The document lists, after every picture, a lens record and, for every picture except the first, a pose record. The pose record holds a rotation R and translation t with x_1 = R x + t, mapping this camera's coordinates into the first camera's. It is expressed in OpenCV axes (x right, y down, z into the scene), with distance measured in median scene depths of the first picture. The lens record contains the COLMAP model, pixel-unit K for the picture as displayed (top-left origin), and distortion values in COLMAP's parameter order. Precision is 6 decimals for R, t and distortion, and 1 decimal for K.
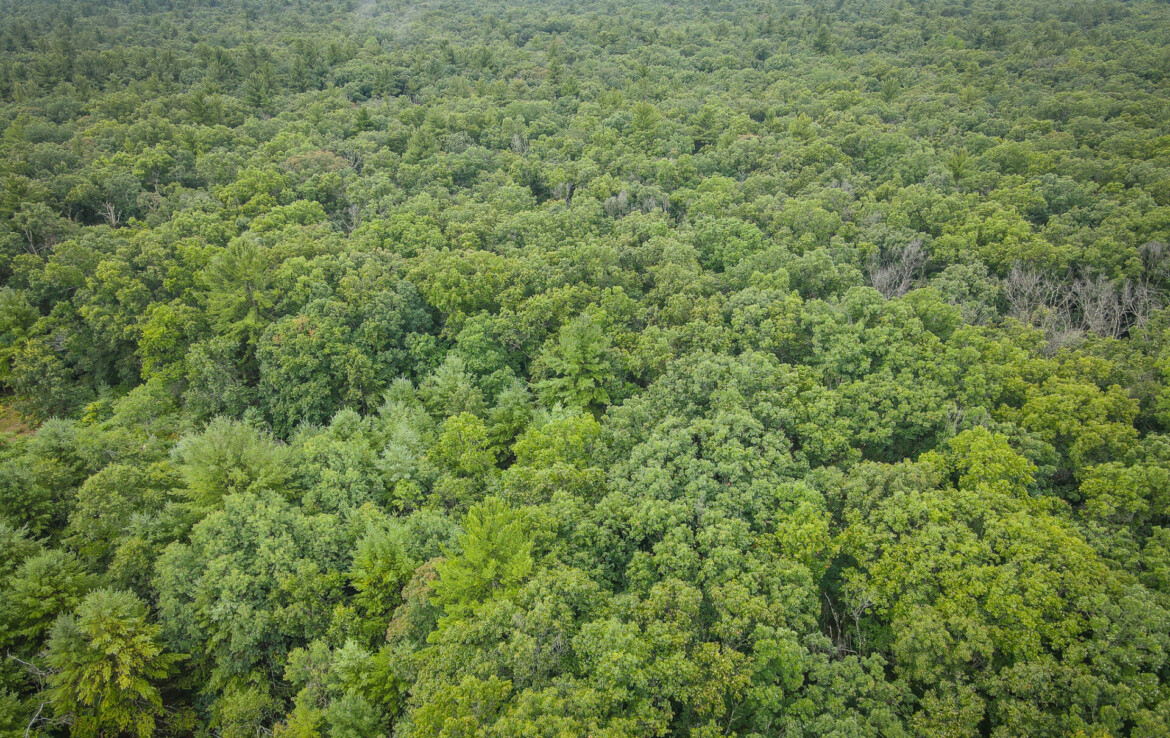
lens RADIAL K [[845.4, 0, 585.0], [0, 845.4, 369.0], [0, 0, 1]] dist [-0.002819, 0.033902]
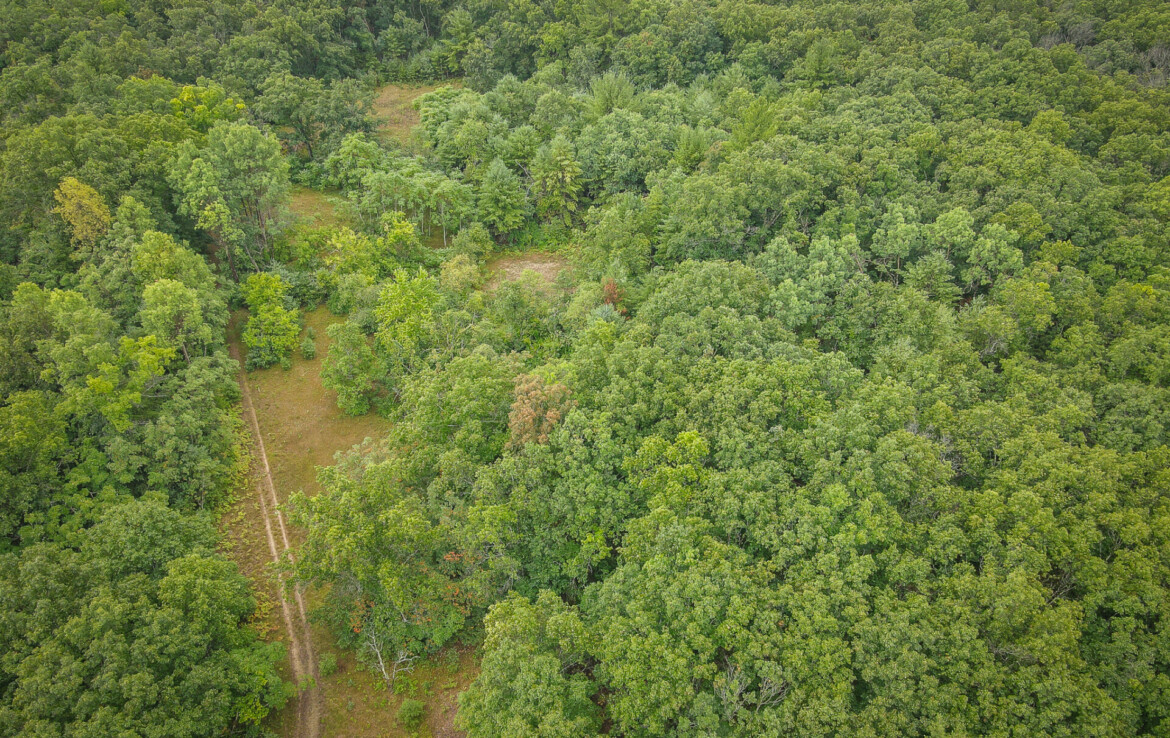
lens RADIAL K [[845.4, 0, 585.0], [0, 845.4, 369.0], [0, 0, 1]] dist [-0.002819, 0.033902]
pose [[0.957514, 0.178698, -0.226348, 0.043750], [-0.133349, 0.970282, 0.201920, 0.315330], [0.255704, -0.163158, 0.952888, -0.844764]]
